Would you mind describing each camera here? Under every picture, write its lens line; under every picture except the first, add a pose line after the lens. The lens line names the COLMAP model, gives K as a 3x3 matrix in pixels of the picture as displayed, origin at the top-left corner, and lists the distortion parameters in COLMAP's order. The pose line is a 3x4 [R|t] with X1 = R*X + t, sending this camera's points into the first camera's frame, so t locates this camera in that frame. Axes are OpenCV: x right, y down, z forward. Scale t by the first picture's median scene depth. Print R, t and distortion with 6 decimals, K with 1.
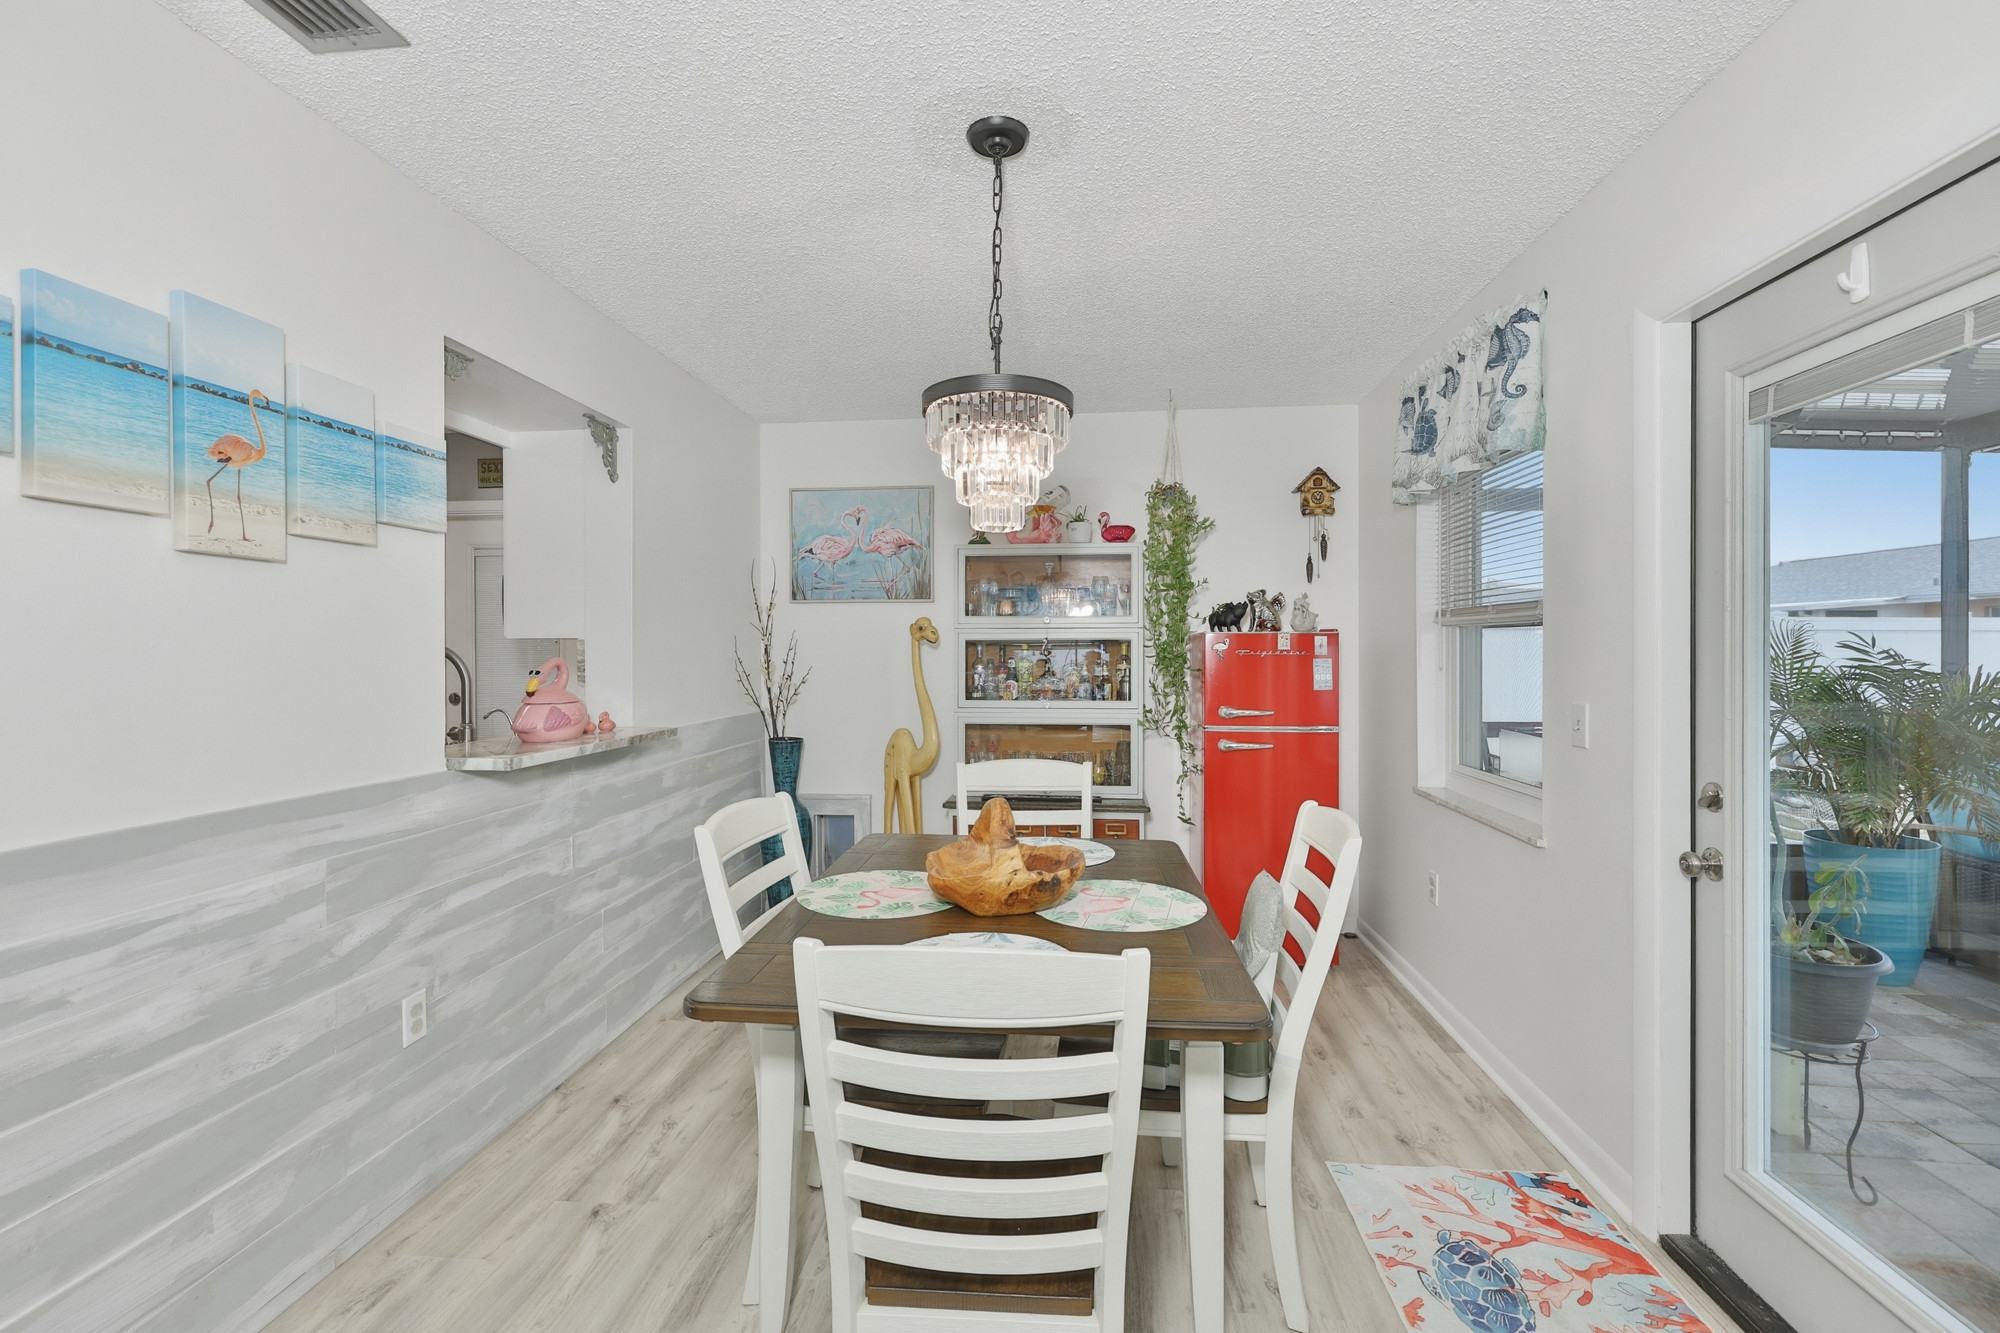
lens RADIAL K [[856.7, 0, 997.5], [0, 856.7, 657.5], [0, 0, 1]] dist [-0.003557, -0.000736]
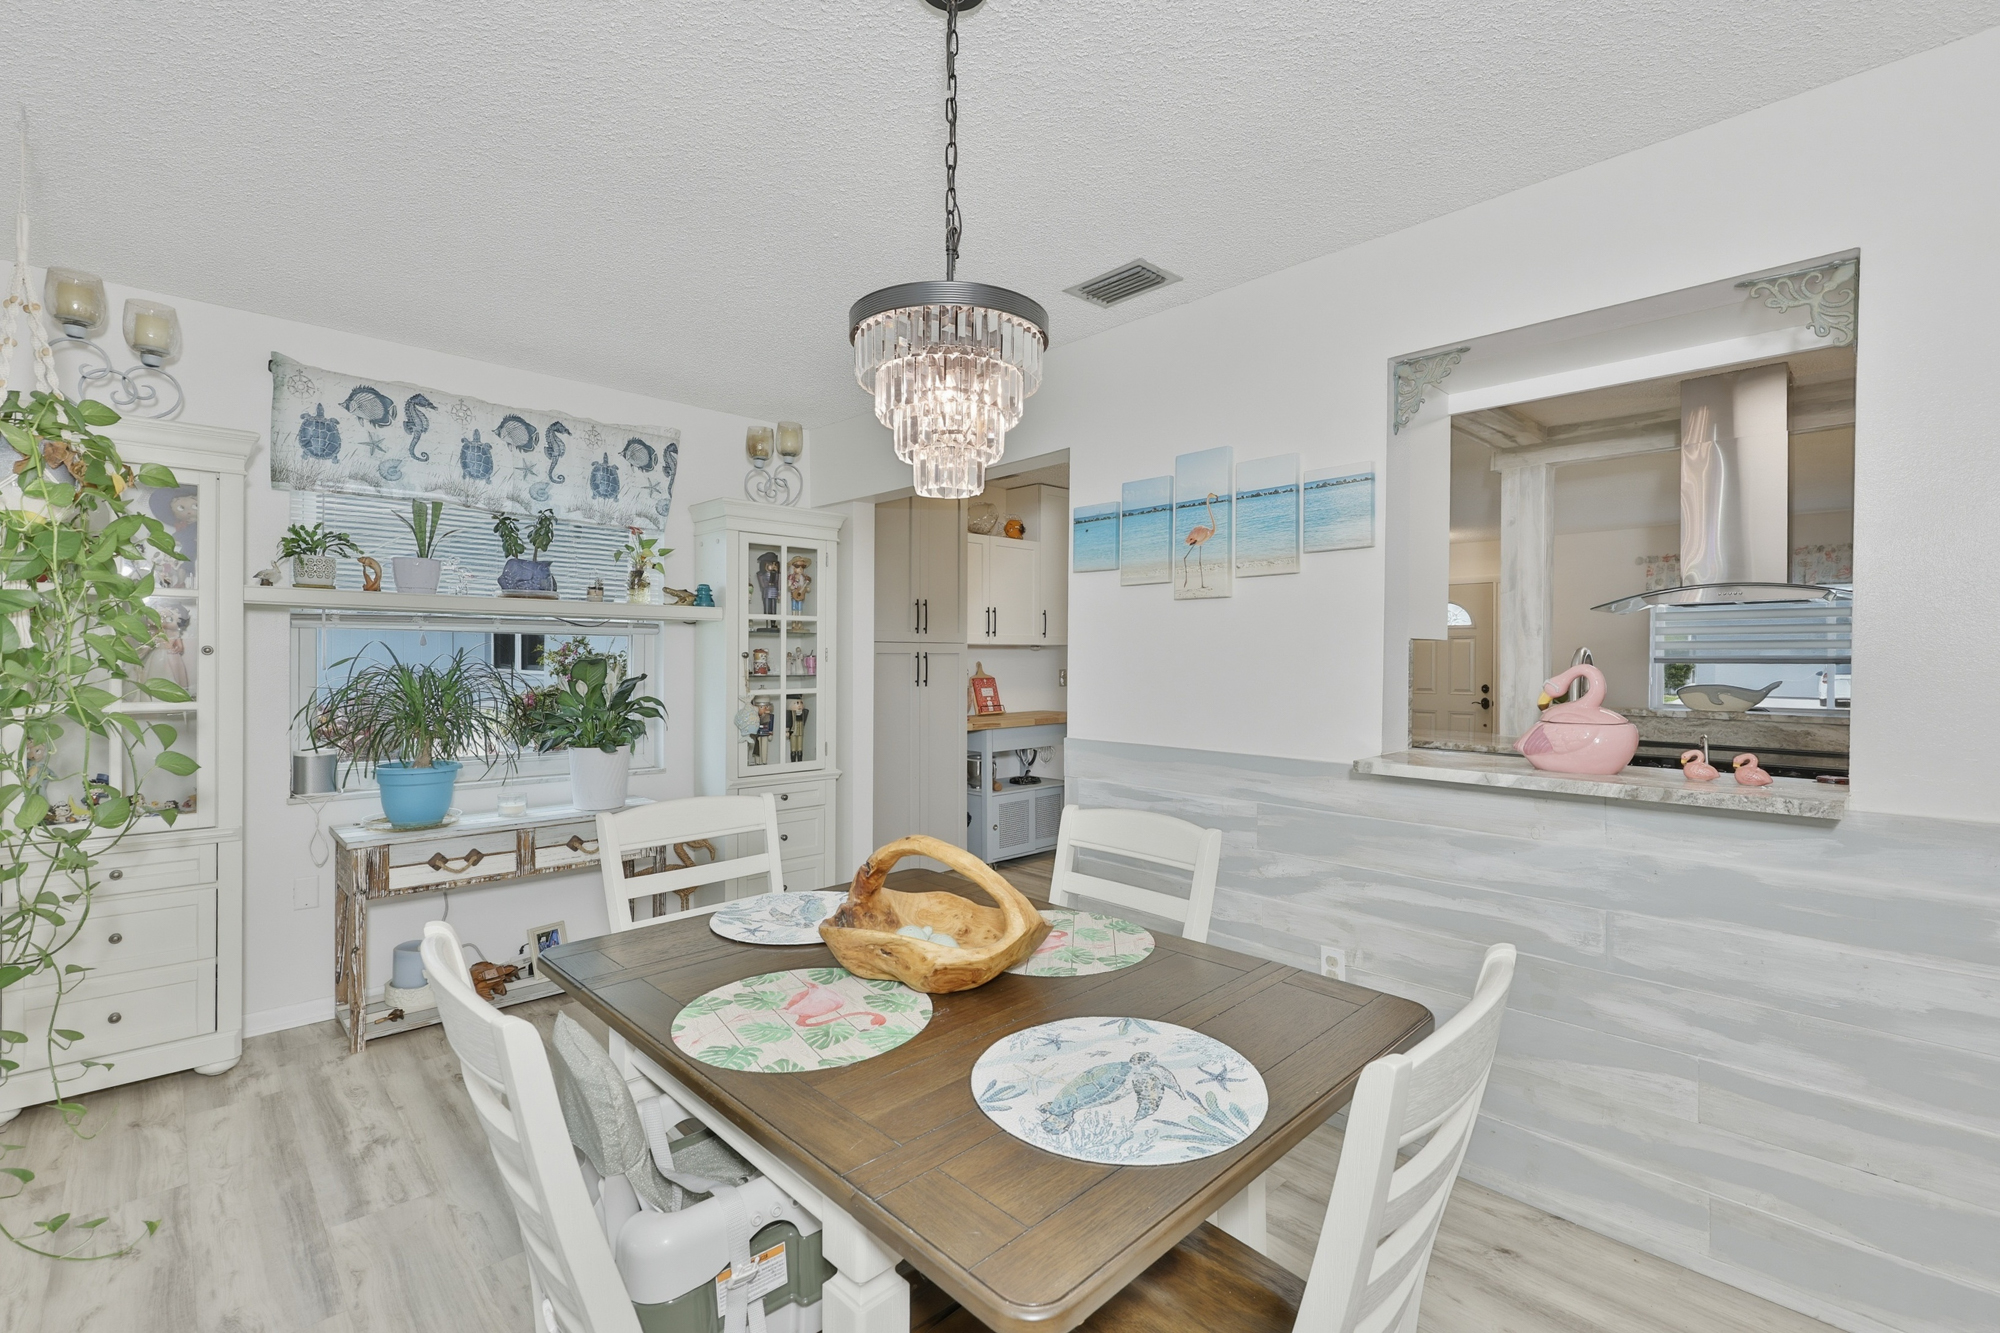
lens RADIAL K [[856.7, 0, 996.1], [0, 856.7, 661.2], [0, 0, 1]] dist [-0.003557, -0.000736]
pose [[-0.638919, 0.004909, -0.769258, 0.564203], [-0.006726, 0.999906, 0.011967, -0.011107], [0.769245, 0.012819, -0.638826, 1.527290]]
